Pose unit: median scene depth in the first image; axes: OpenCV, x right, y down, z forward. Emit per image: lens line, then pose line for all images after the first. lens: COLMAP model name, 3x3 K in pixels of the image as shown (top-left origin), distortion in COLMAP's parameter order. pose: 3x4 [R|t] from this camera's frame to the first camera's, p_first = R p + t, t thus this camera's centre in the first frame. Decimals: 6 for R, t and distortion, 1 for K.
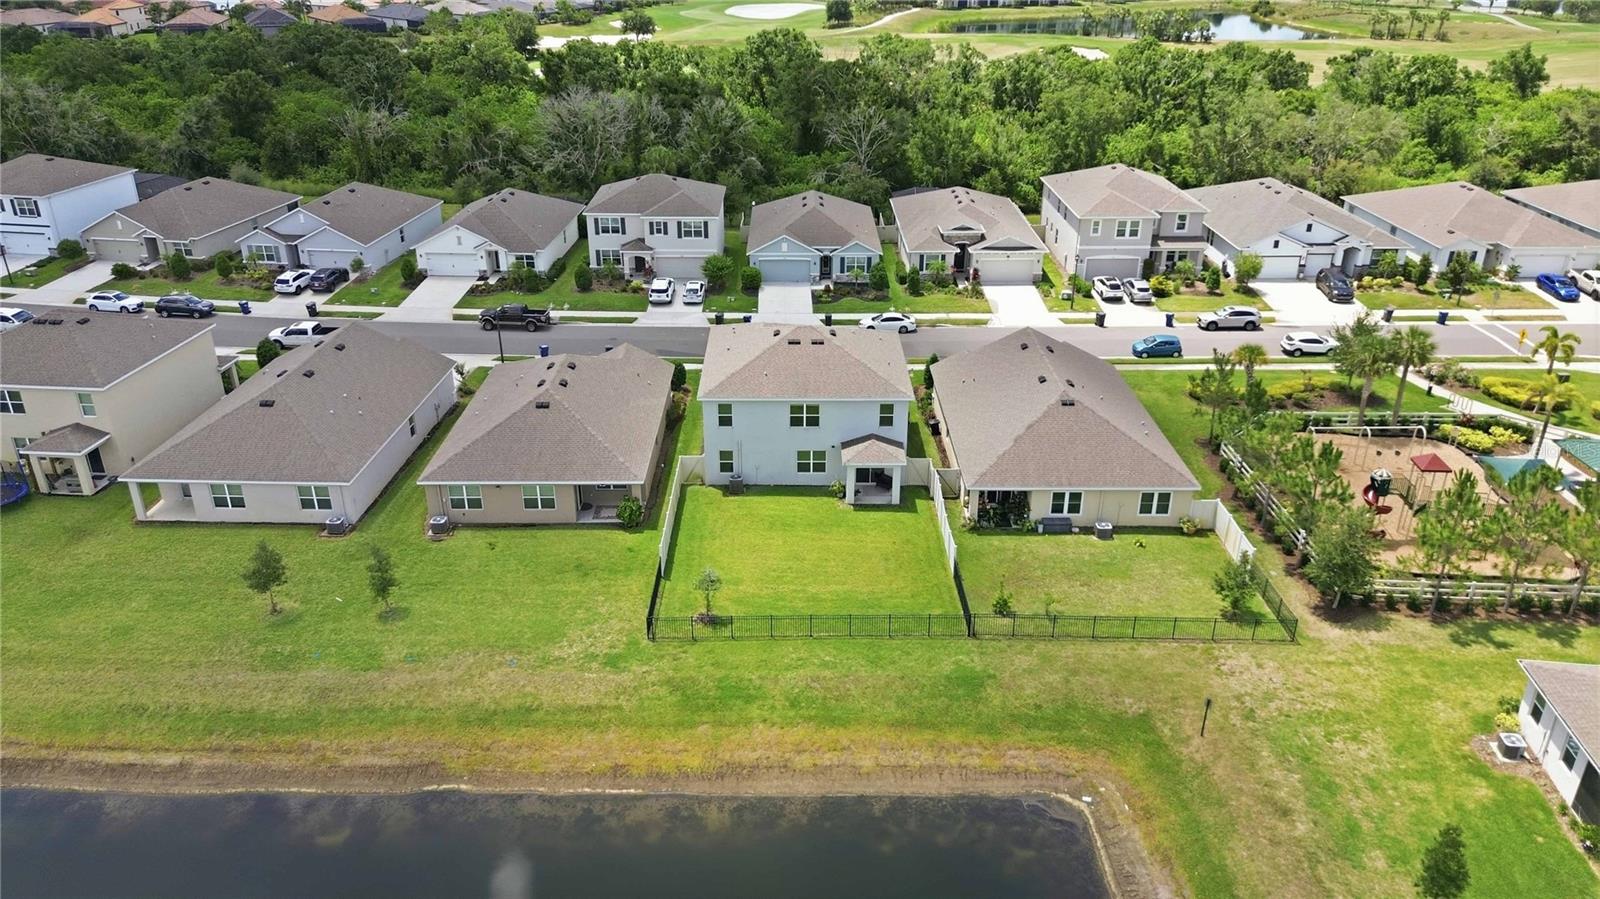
lens RADIAL K [[1140.6, 0, 794.4], [0, 1140.6, 450.5], [0, 0, 1]] dist [0.068493, -0.069189]
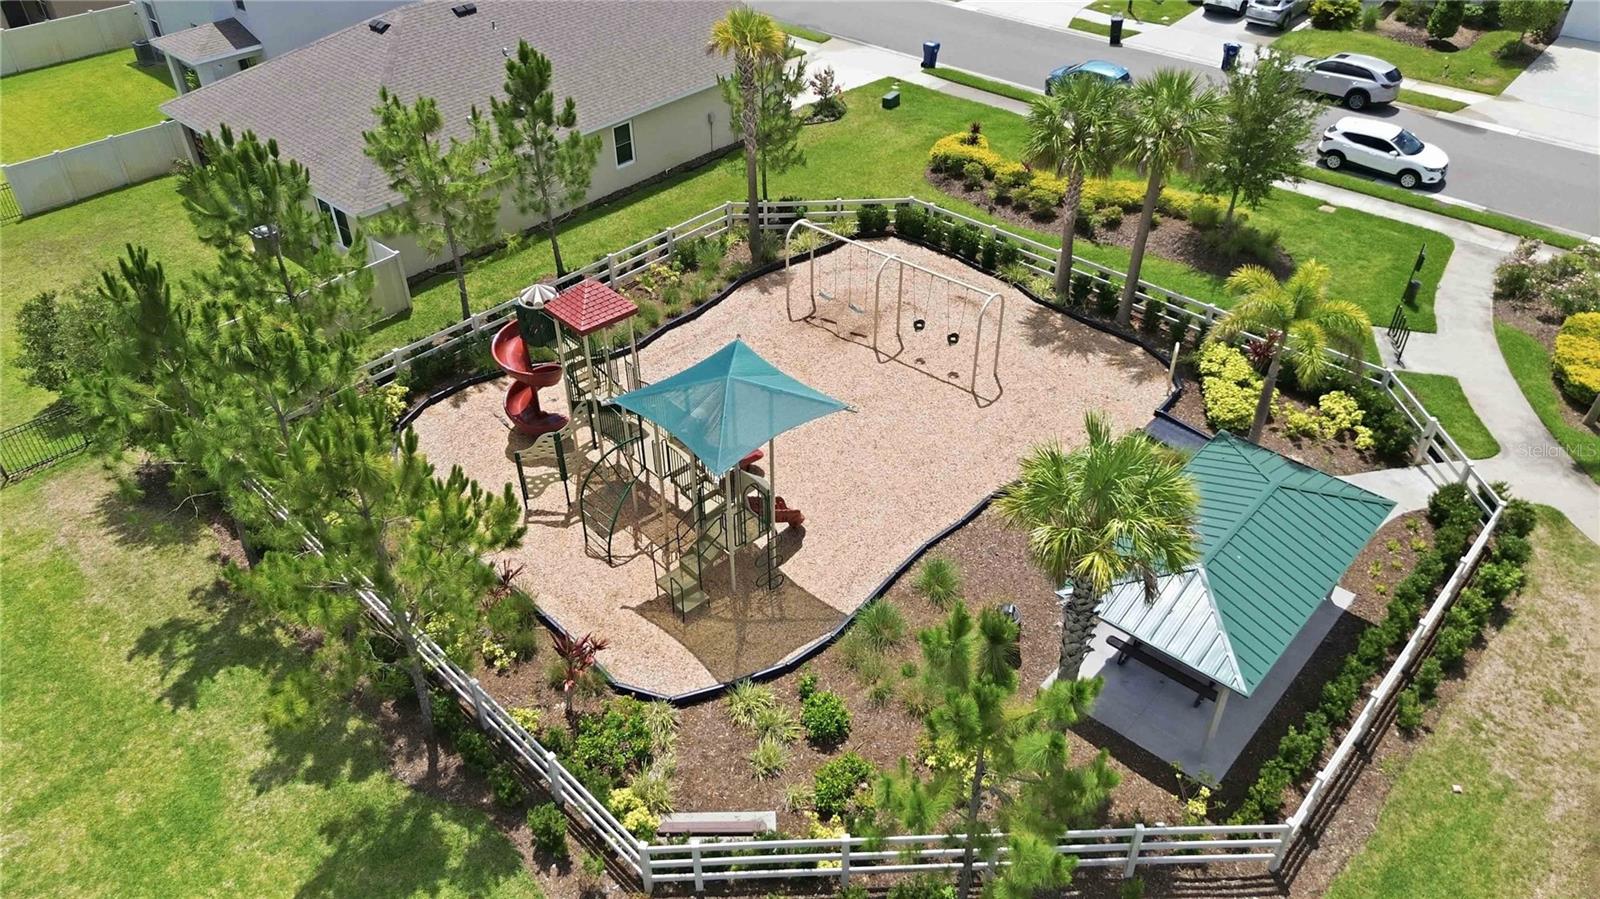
lens RADIAL K [[1142.2, 0, 794.9], [0, 1142.2, 448.8], [0, 0, 1]] dist [0.062170, -0.060000]
pose [[0.739173, 0.402634, -0.539916, 0.576454], [-0.276532, 0.912382, 0.301808, -0.058943], [0.614128, -0.073784, 0.785750, 0.486592]]
